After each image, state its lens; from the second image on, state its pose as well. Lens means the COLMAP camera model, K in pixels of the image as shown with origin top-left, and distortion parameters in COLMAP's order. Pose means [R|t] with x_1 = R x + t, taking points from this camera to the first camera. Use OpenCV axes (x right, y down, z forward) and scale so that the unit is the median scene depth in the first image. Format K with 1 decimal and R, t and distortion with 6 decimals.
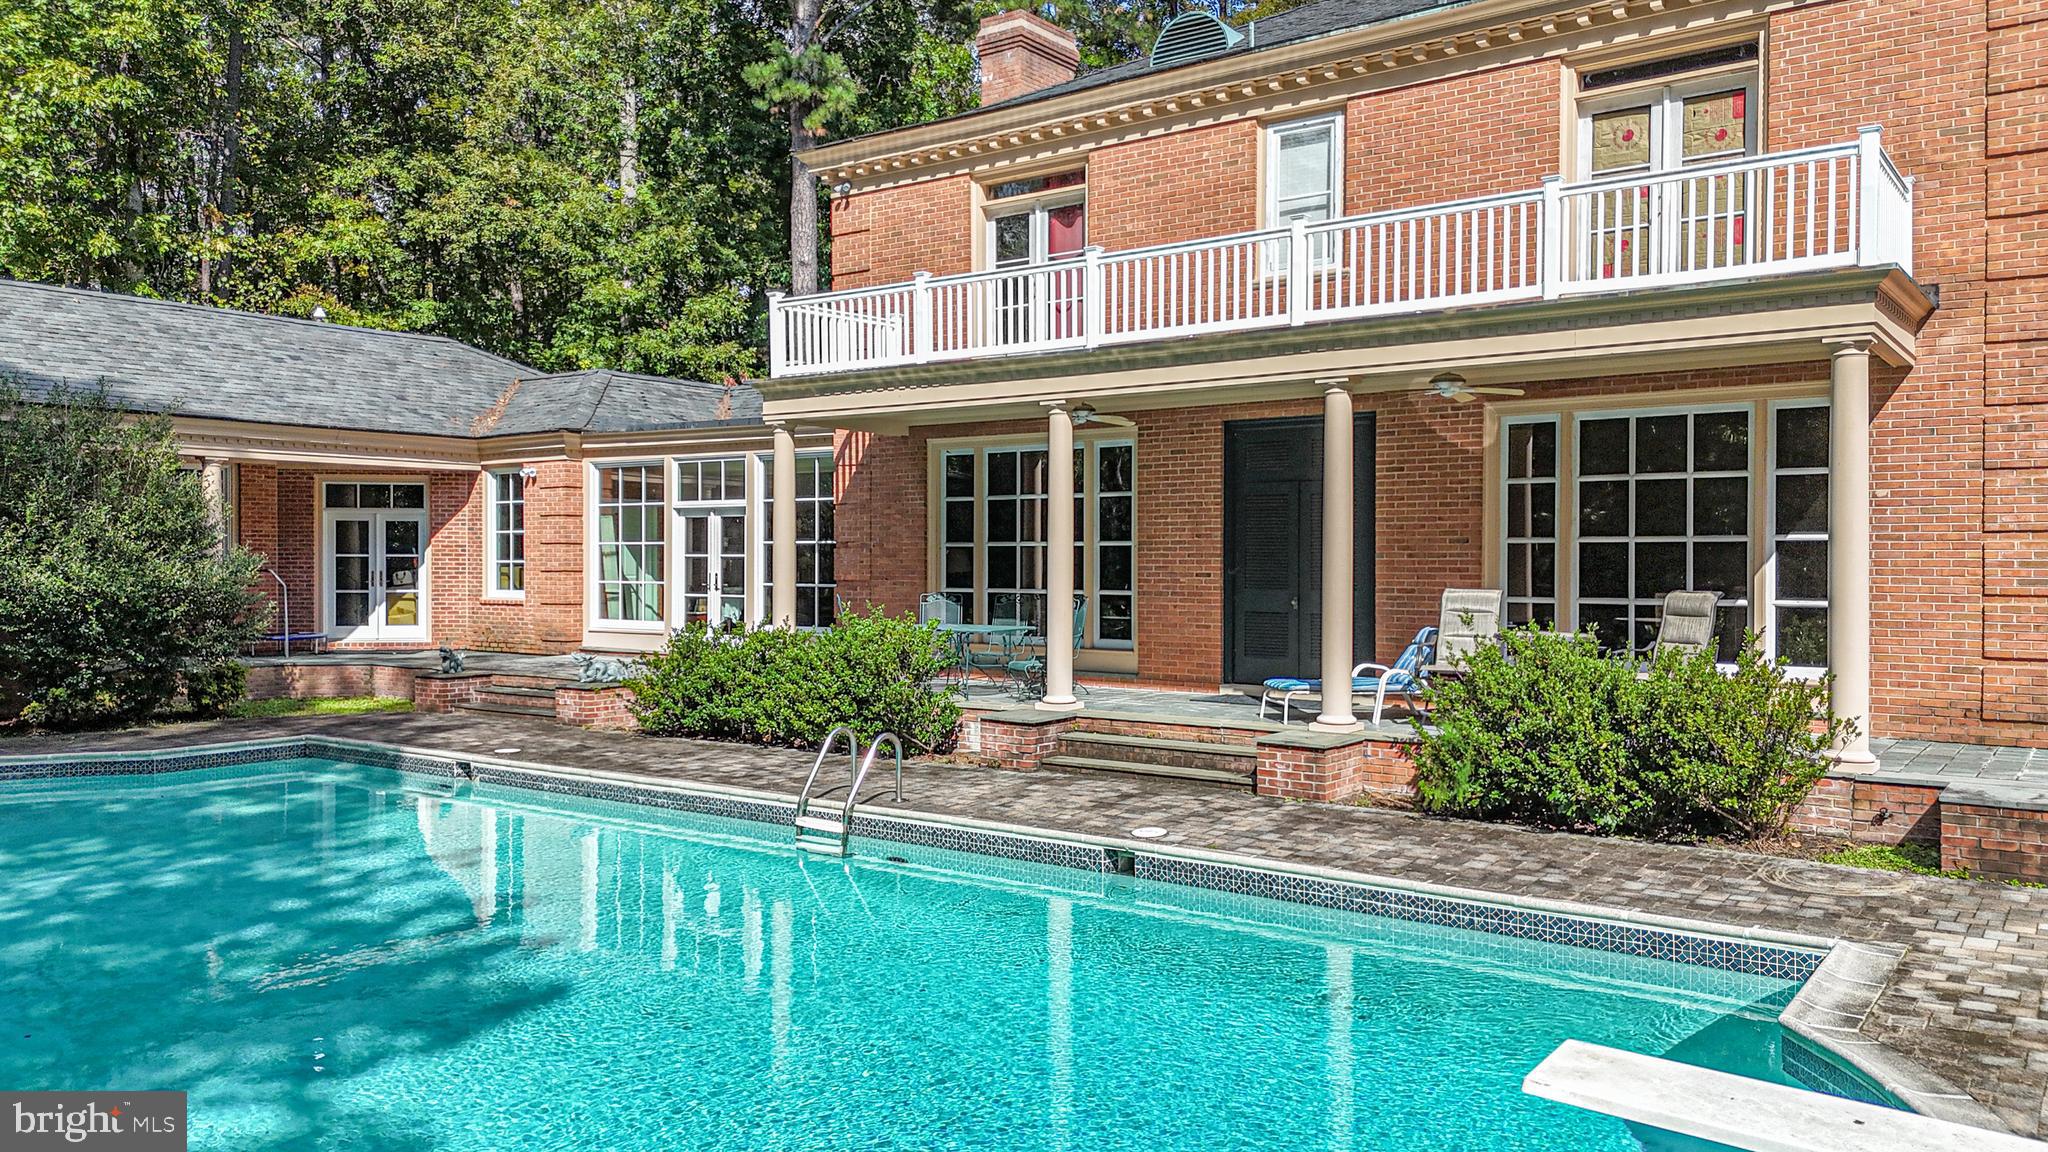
lens RADIAL K [[1498.3, 0, 1018.7], [0, 1498.3, 572.5], [0, 0, 1]] dist [0.087007, -0.101637]
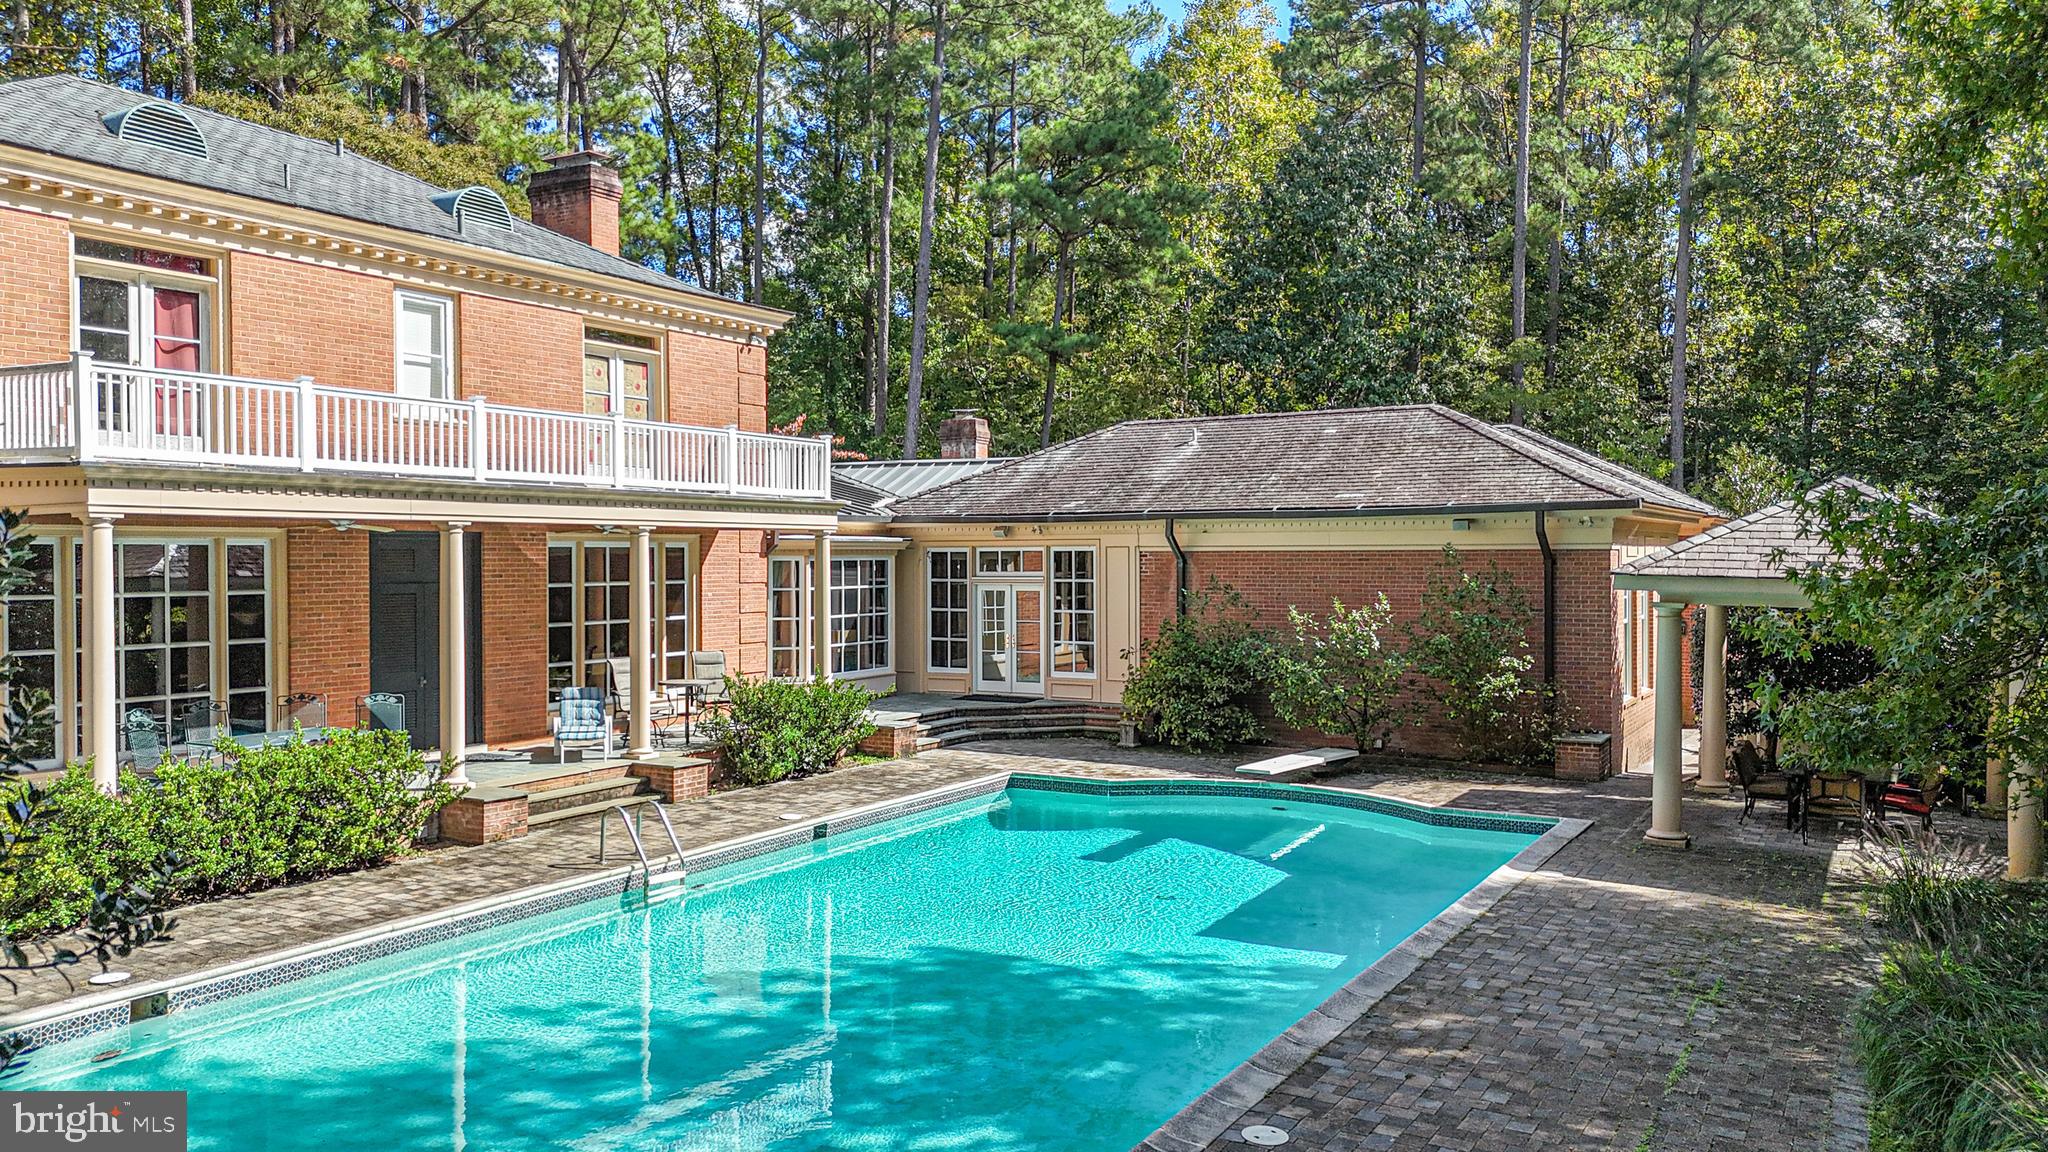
lens RADIAL K [[1525.5, 0, 1059.5], [0, 1525.5, 560.7], [0, 0, 1]] dist [0.091789, -0.135335]
pose [[-0.136358, -0.005782, 0.990643, -0.987347], [0.009534, 0.999929, 0.007148, -0.071940], [-0.990614, 0.010420, -0.136294, 0.565888]]
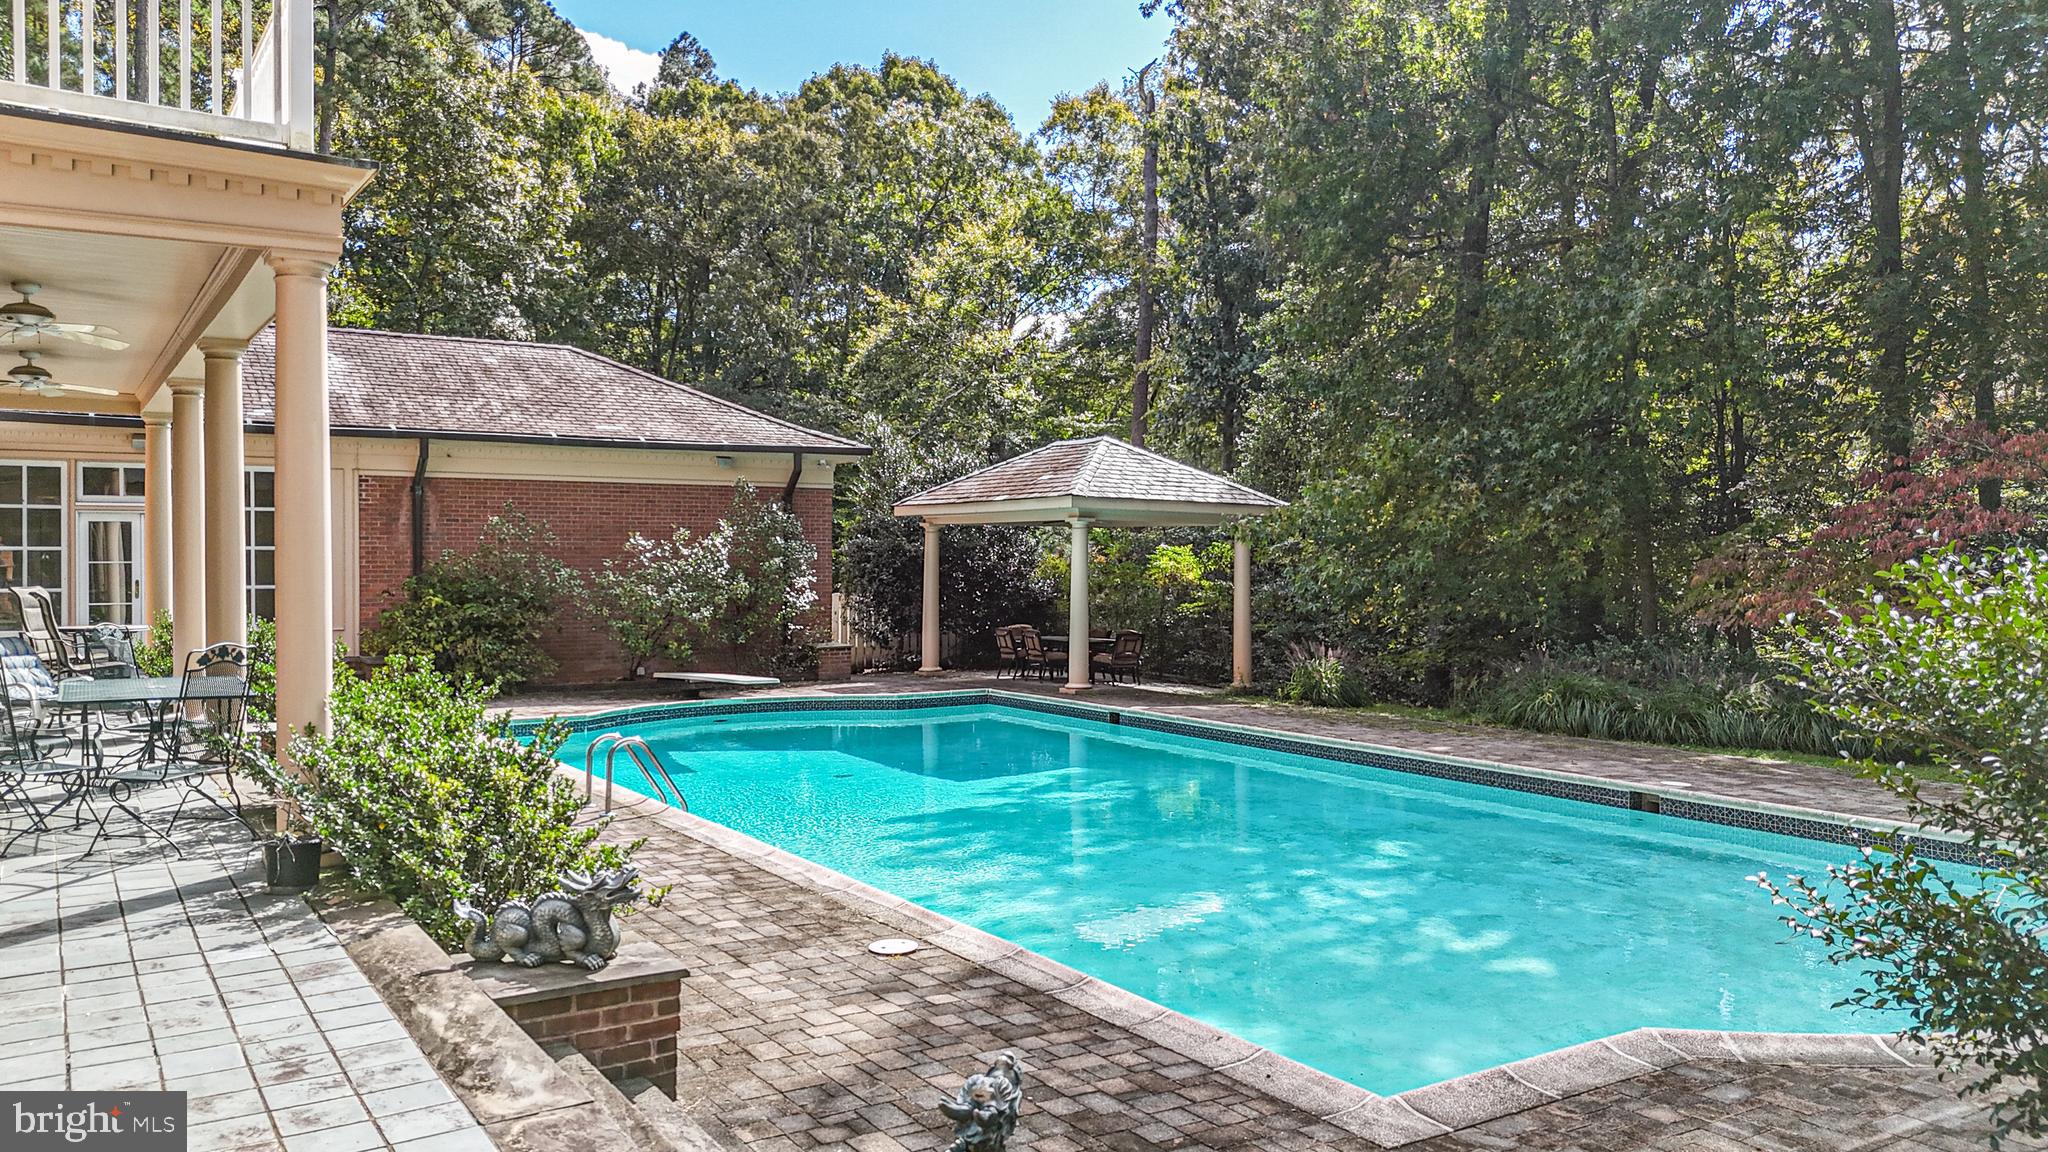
lens RADIAL K [[1498.3, 0, 1018.7], [0, 1498.3, 572.5], [0, 0, 1]] dist [0.087007, -0.101637]
pose [[-0.935854, -0.007739, 0.352302, -0.473974], [-0.002090, 0.999863, 0.016414, -0.012099], [-0.352381, 0.014624, -0.935742, 1.256245]]
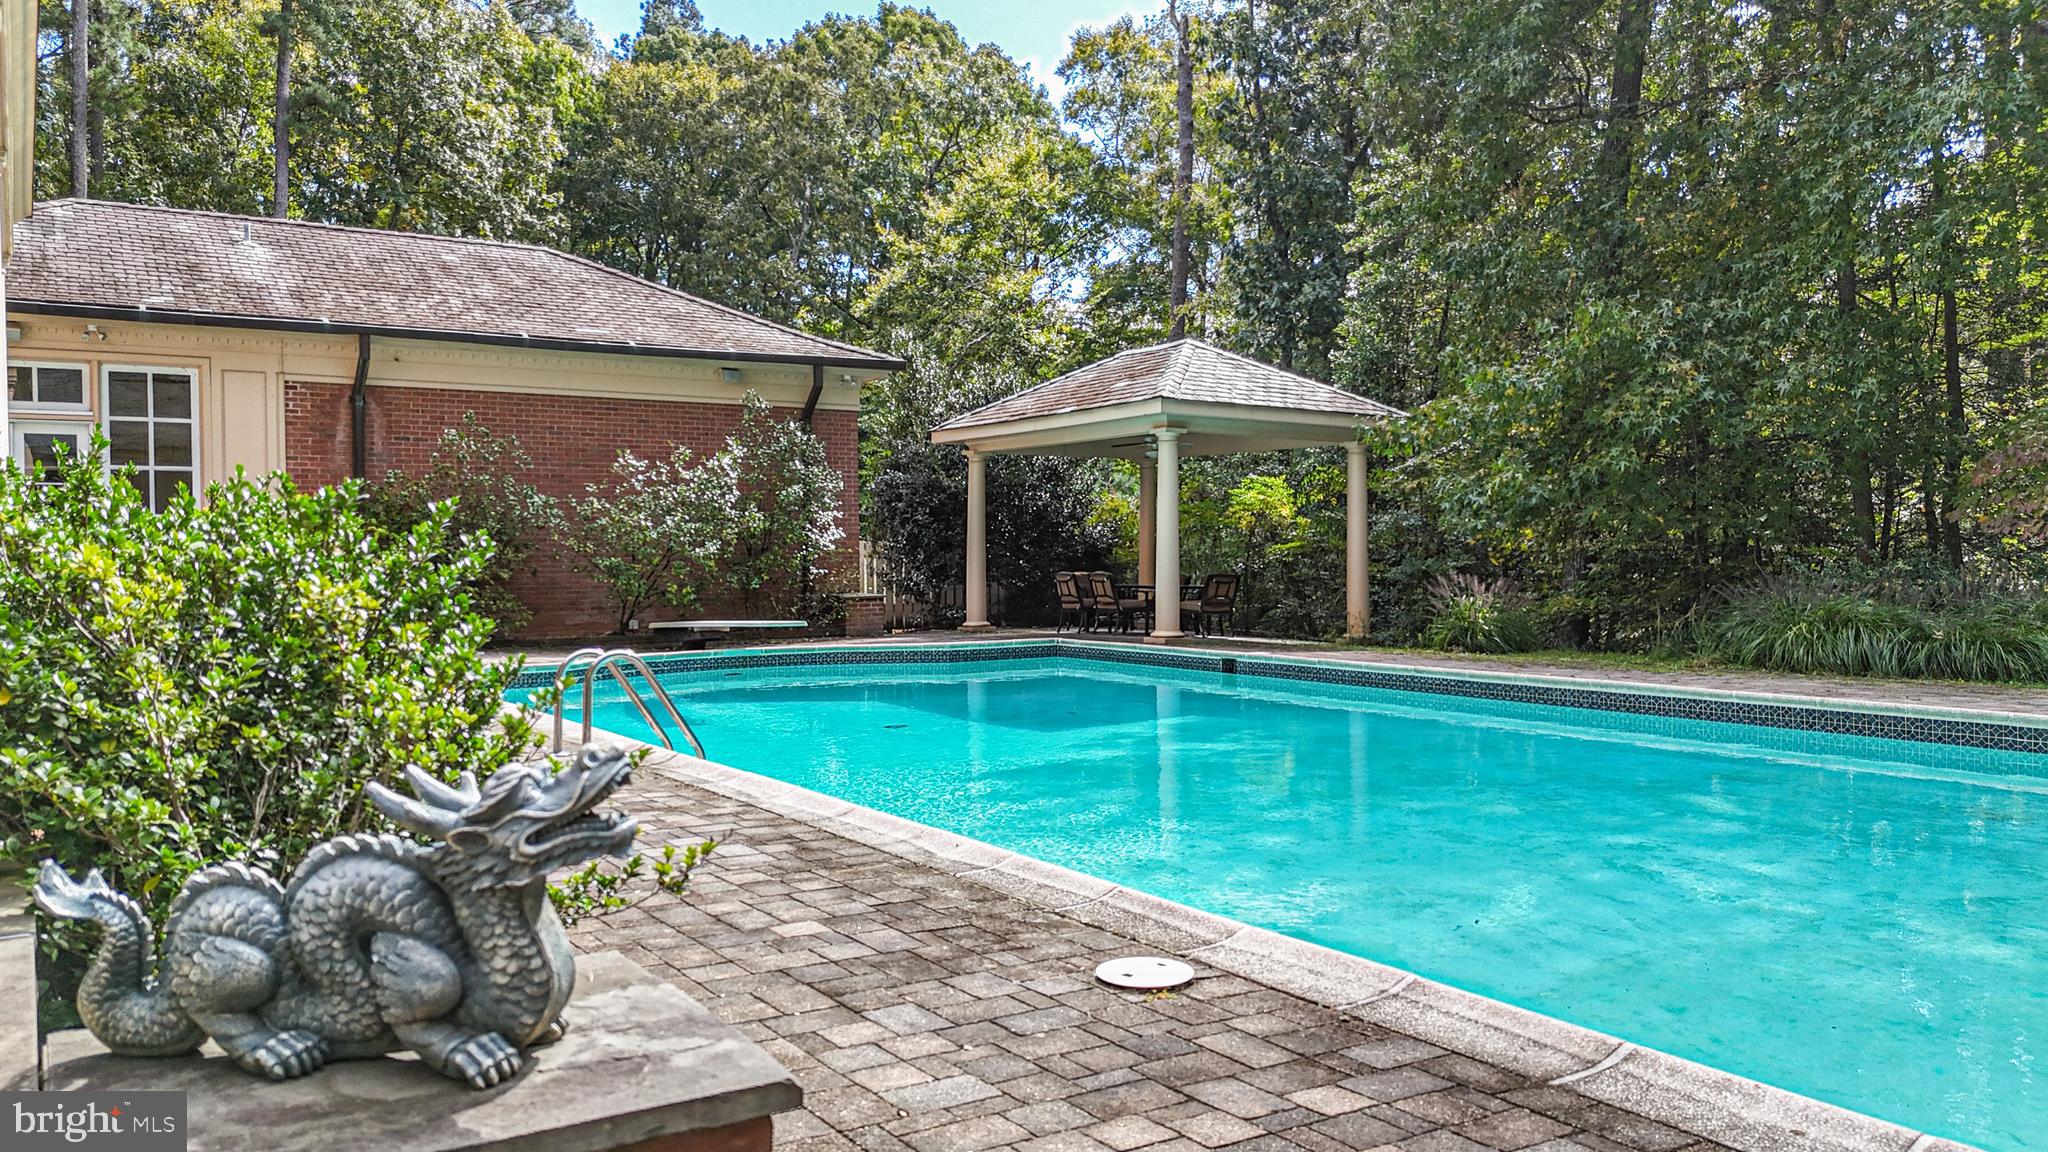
lens RADIAL K [[1540.8, 0, 1024.0], [0, 1540.8, 576.0], [0, 0, 1]] dist [0.086696, -0.114505]
pose [[-0.936432, -0.003550, 0.350830, -0.358219], [0.005437, 0.999682, 0.024630, 0.036868], [-0.350806, 0.024971, -0.936115, 1.089316]]
